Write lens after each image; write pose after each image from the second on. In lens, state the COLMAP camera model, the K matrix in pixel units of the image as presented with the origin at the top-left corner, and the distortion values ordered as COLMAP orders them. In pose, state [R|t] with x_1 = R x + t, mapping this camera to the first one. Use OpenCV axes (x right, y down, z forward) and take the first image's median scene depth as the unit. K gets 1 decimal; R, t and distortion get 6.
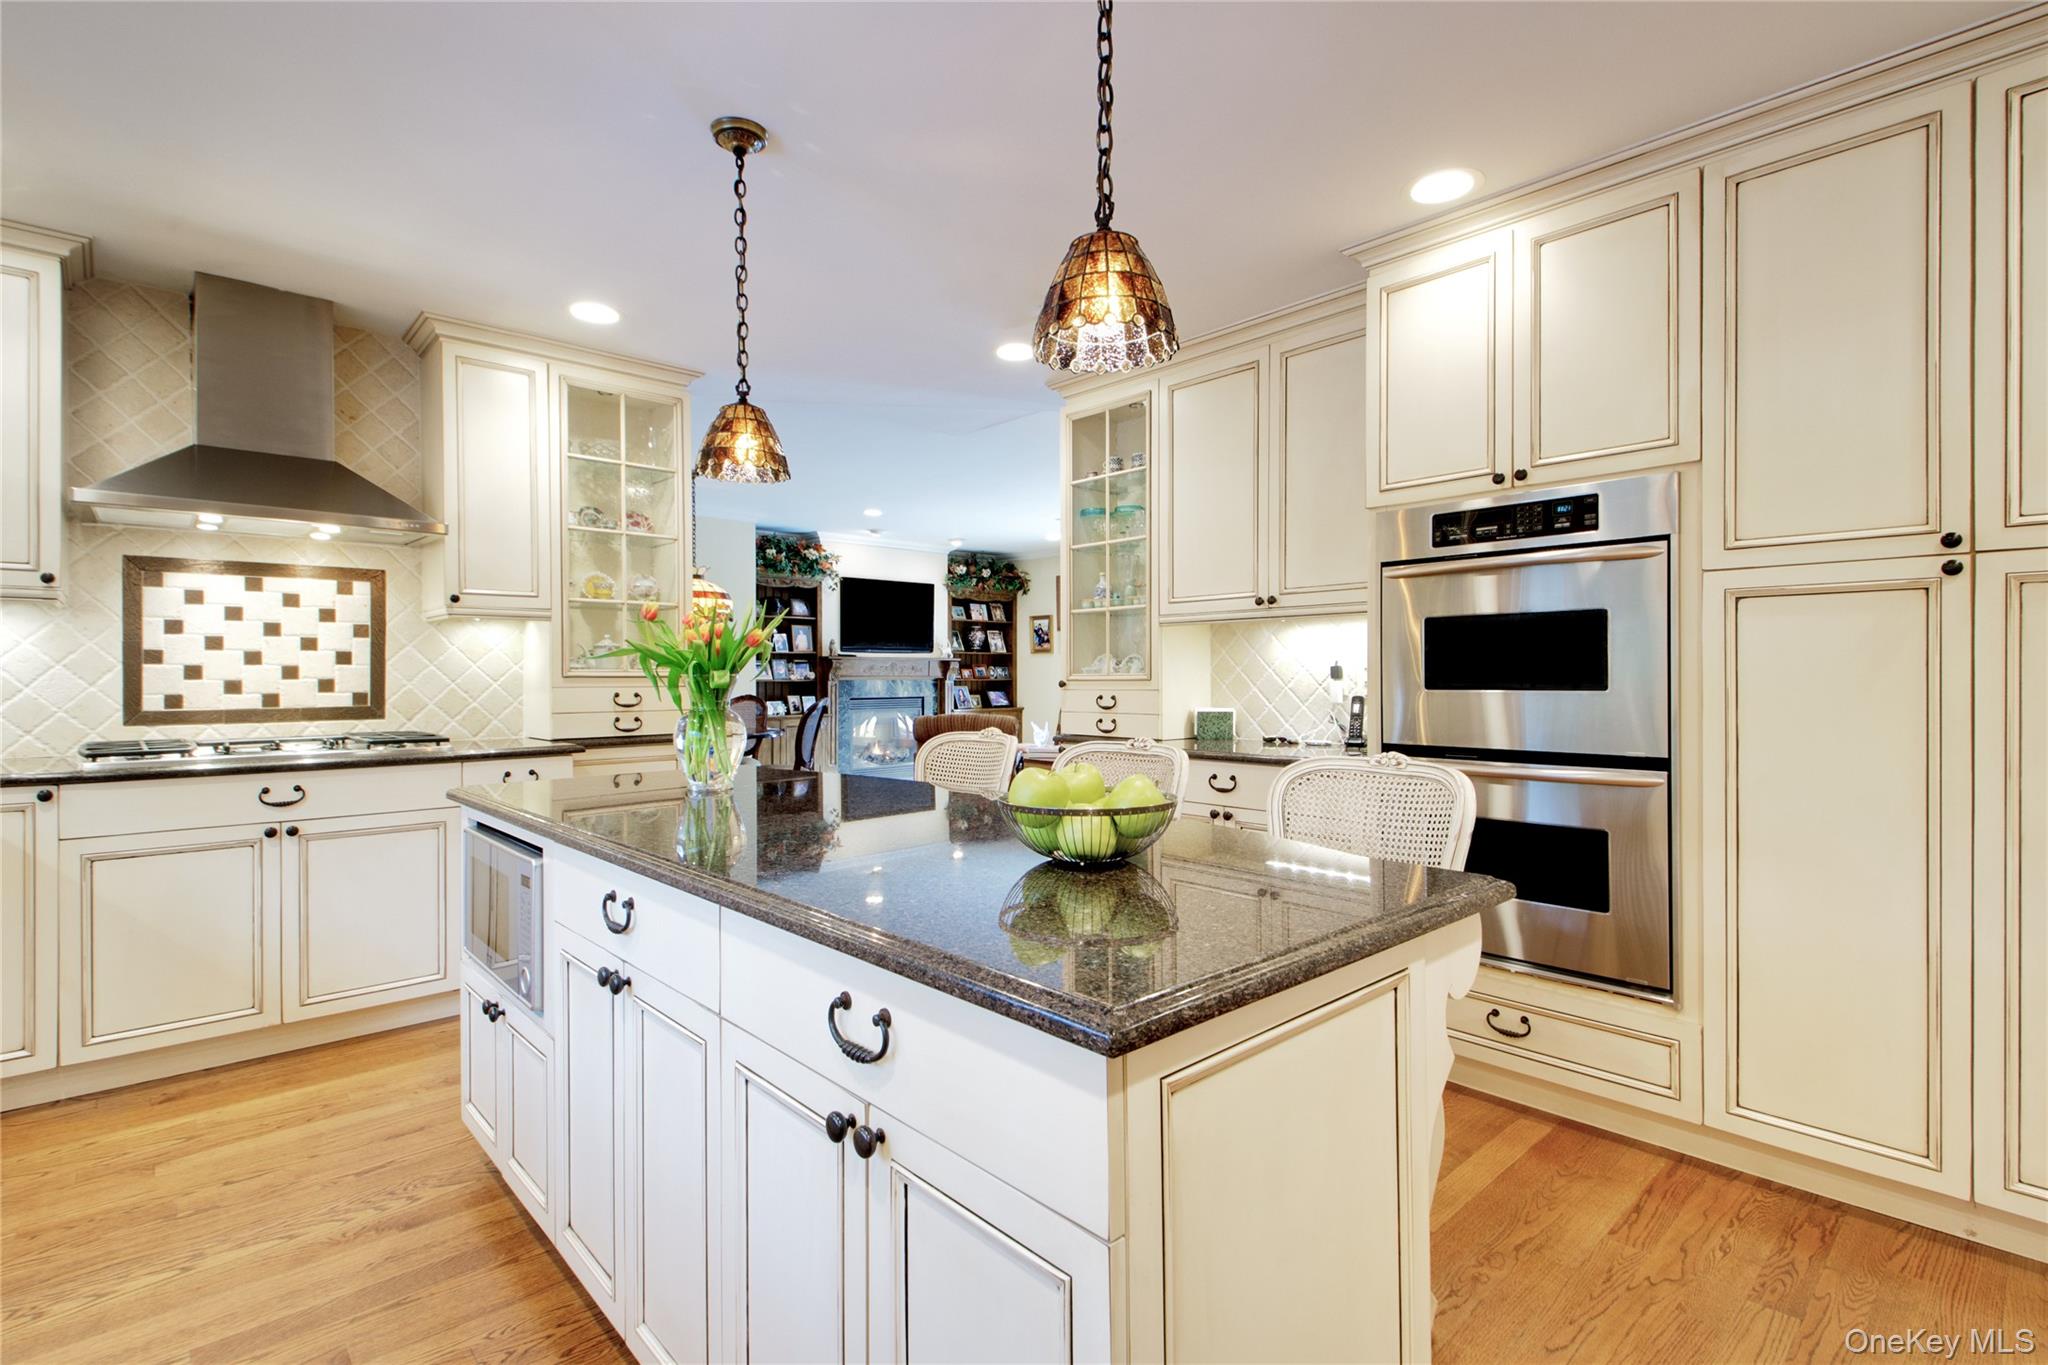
lens RADIAL K [[942.3, 0, 1025.6], [0, 942.3, 683.0], [0, 0, 1]] dist [0.005790, -0.000584]
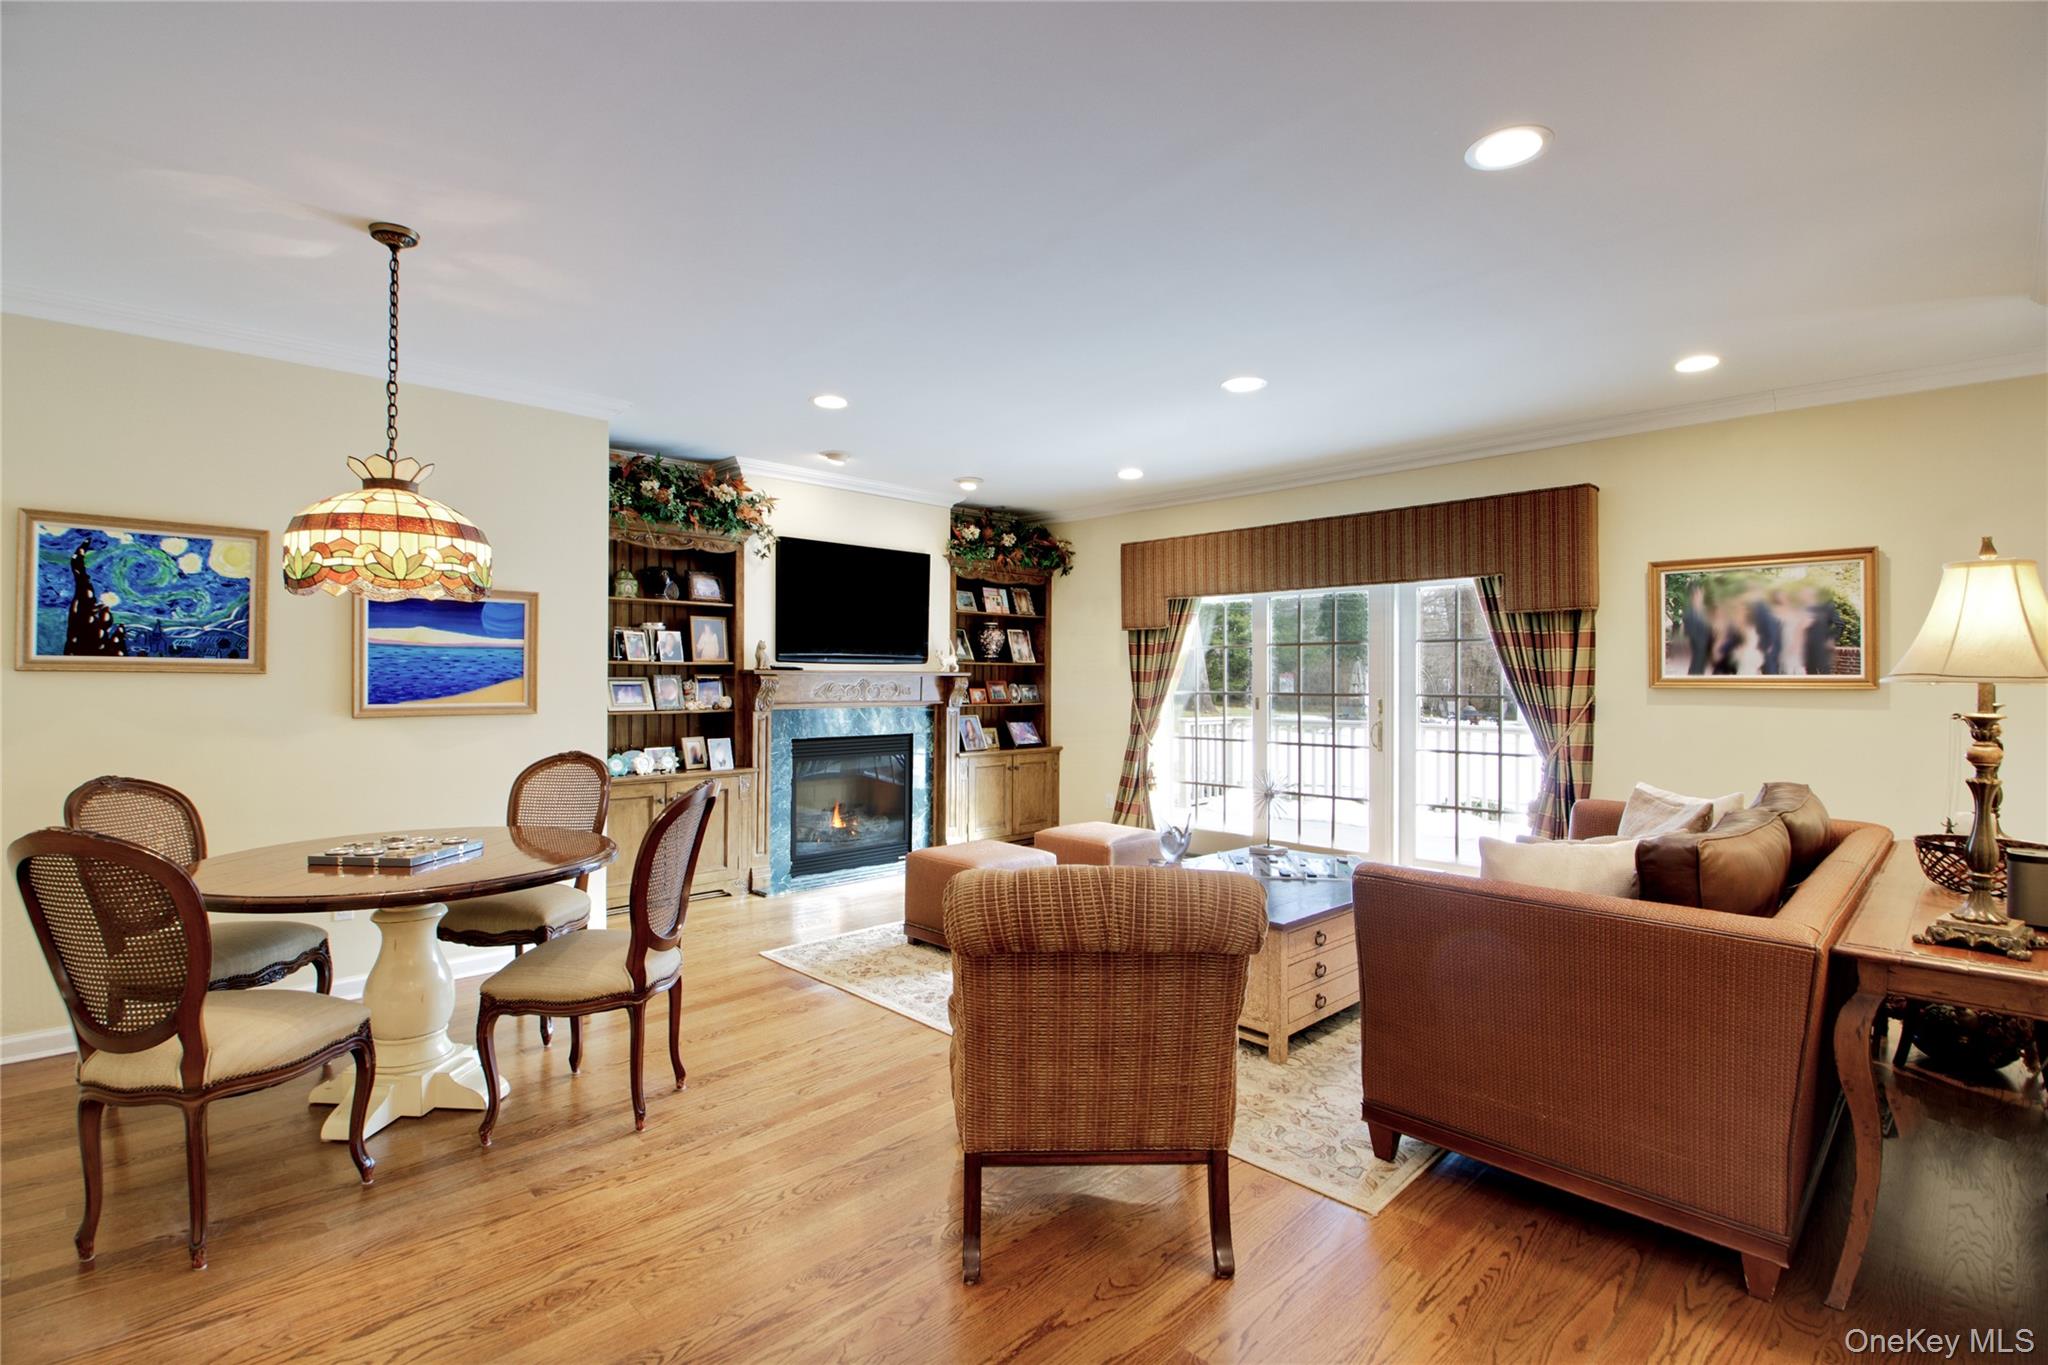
lens RADIAL K [[942.3, 0, 1017.4], [0, 942.3, 688.2], [0, 0, 1]] dist [0.005790, -0.000584]
pose [[0.999503, 0.004967, 0.031127, -0.057450], [-0.005009, 0.999987, 0.001269, -0.016706], [-0.031121, -0.001425, 0.999515, 0.368629]]
